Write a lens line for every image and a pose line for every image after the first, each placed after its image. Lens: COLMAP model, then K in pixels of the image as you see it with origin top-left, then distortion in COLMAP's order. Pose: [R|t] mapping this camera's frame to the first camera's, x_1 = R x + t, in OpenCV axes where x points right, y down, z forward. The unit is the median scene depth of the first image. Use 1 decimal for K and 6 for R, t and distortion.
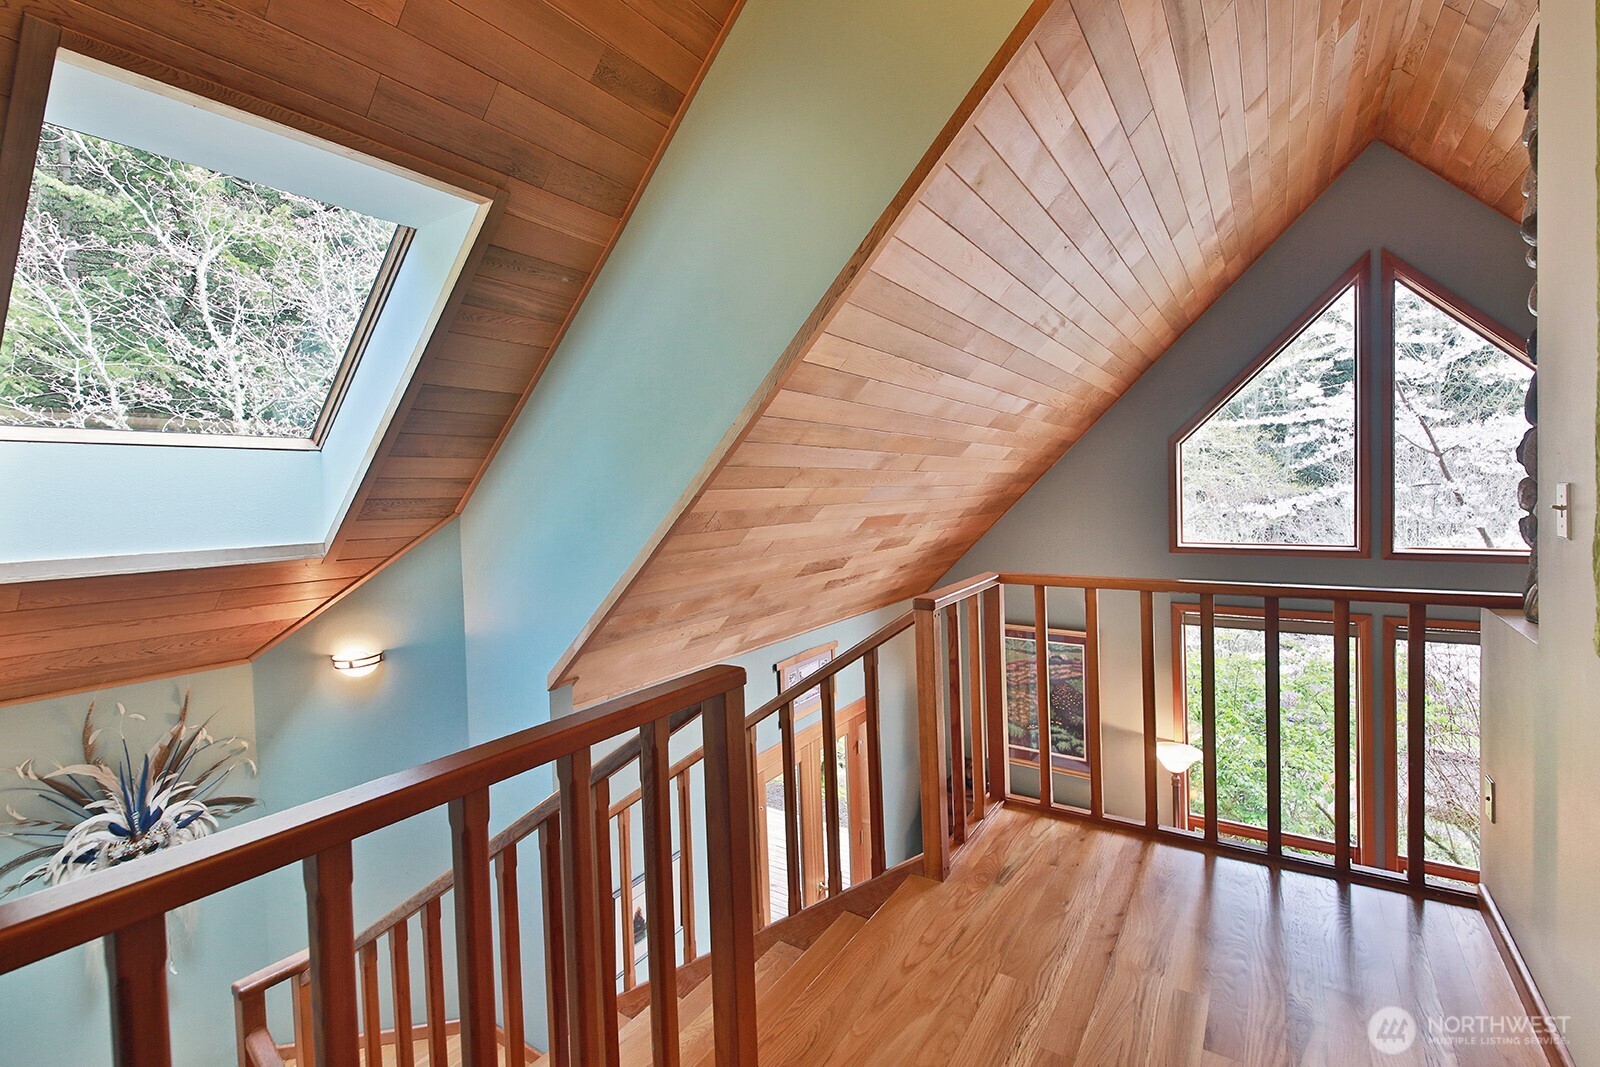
lens RADIAL K [[737.3, 0, 803.3], [0, 737.3, 520.0], [0, 0, 1]] dist [0.000405, -0.007668]
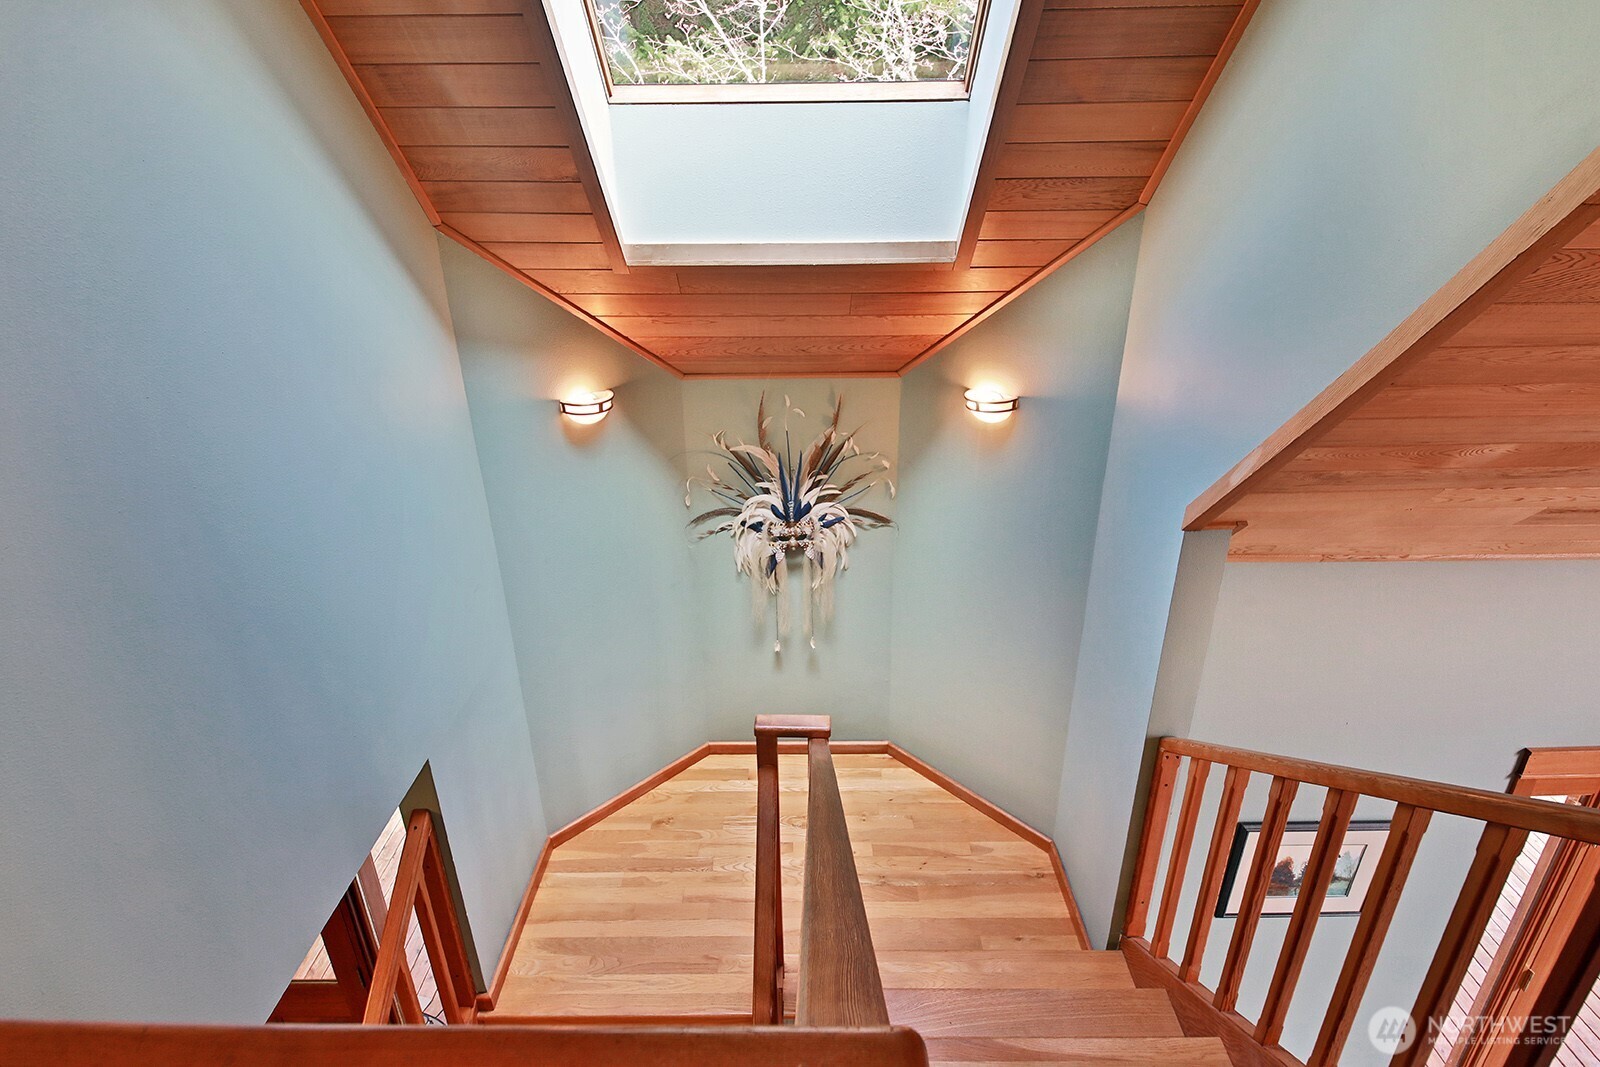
lens RADIAL K [[813.3, 0, 791.3], [0, 813.3, 557.6], [0, 0, 1]] dist [0.001602, -0.000937]
pose [[0.518953, 0.383033, -0.764182, 0.011960], [-0.028306, 0.901196, 0.432486, -0.031929], [0.854334, -0.202809, 0.478521, 0.407958]]
